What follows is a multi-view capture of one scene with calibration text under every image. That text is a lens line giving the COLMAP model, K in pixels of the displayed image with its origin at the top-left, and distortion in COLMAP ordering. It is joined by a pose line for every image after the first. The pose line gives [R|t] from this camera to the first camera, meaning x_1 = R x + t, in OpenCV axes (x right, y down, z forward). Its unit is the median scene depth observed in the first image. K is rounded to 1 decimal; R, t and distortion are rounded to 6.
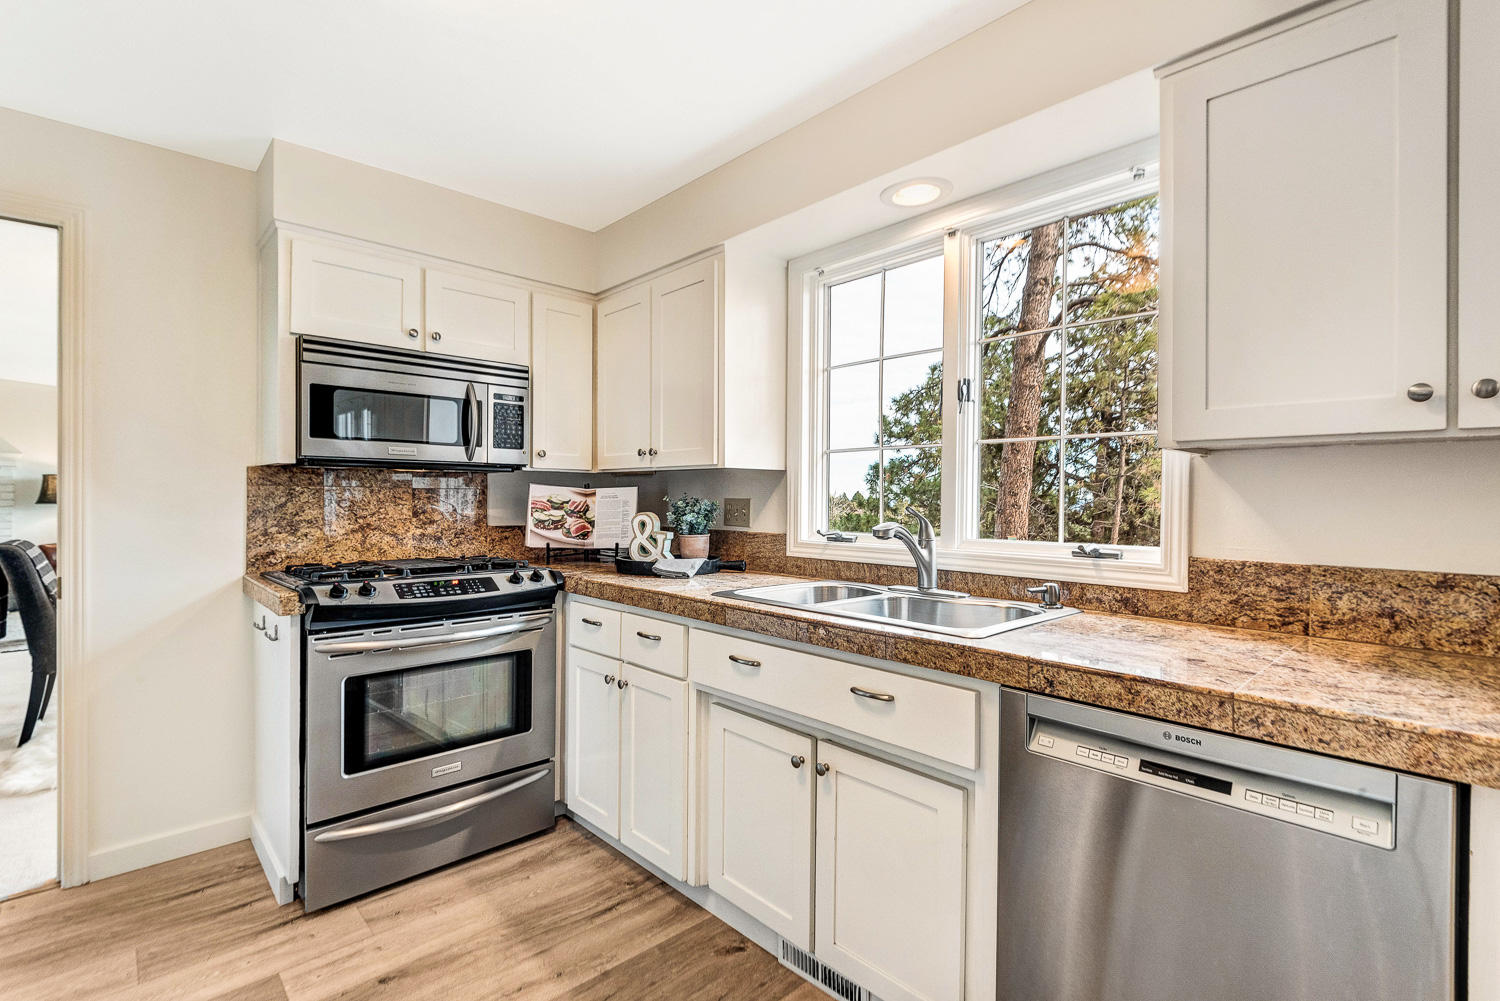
lens RADIAL K [[693.0, 0, 750.0], [0, 693.0, 500.5], [0, 0, 1]] dist [0.003683, -0.000010]
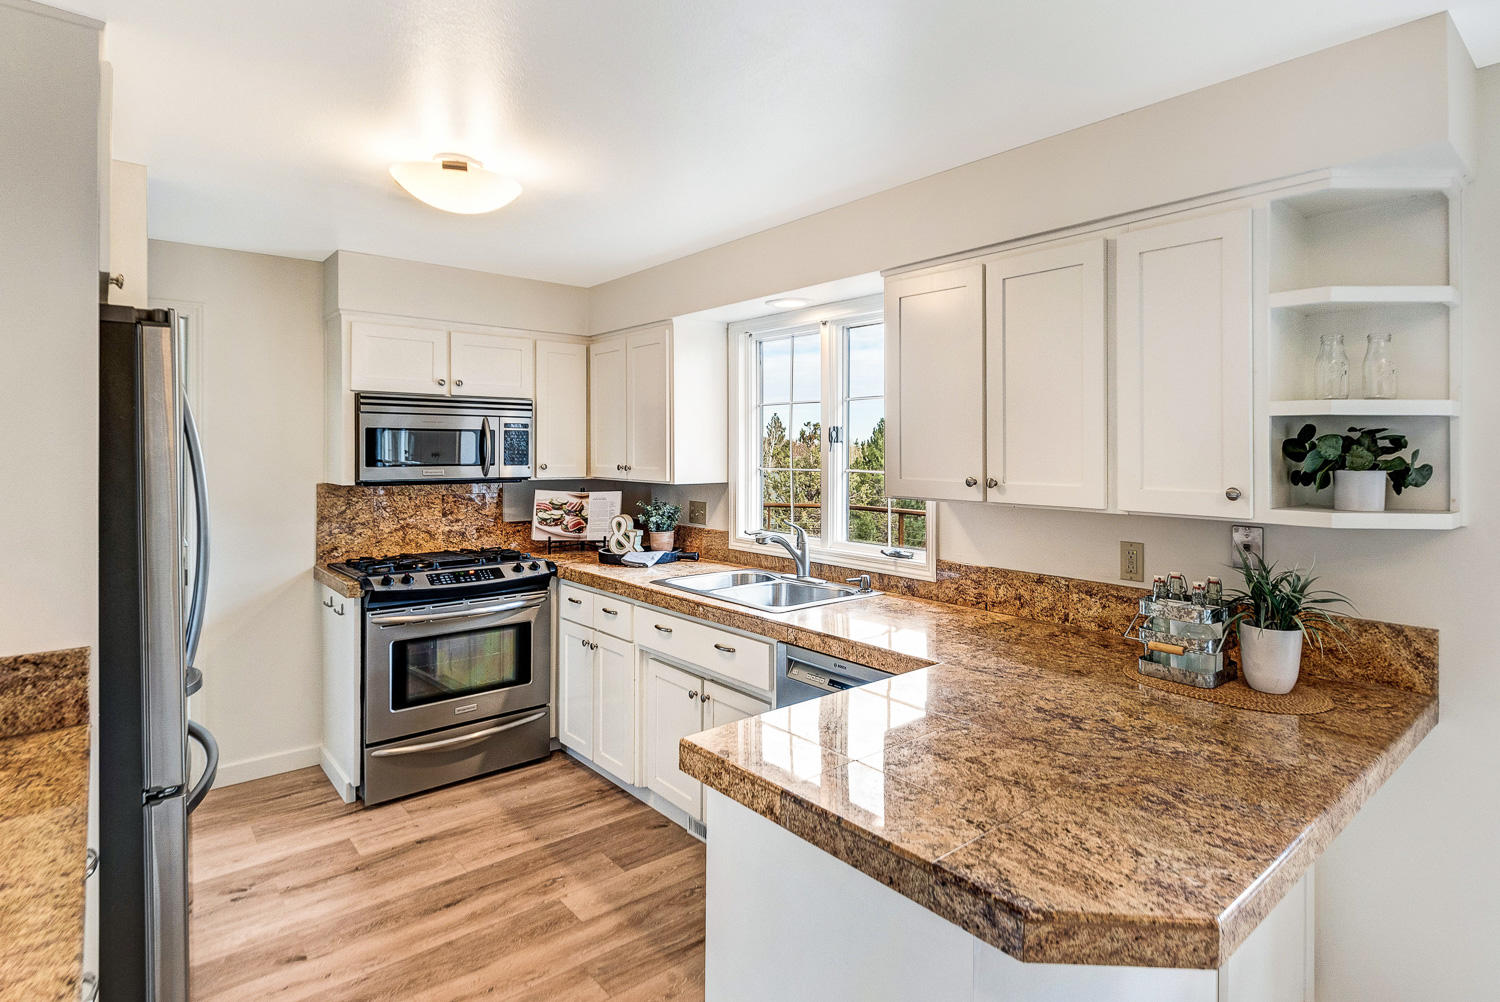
lens RADIAL K [[782.4, 0, 832.7], [0, 782.4, 450.1], [0, 0, 1]] dist [0.005153, -0.000139]
pose [[0.999992, -0.003669, -0.001601, 0.282730], [0.003664, 0.999988, -0.003190, -0.112394], [0.001613, 0.003184, 0.999994, -0.530698]]
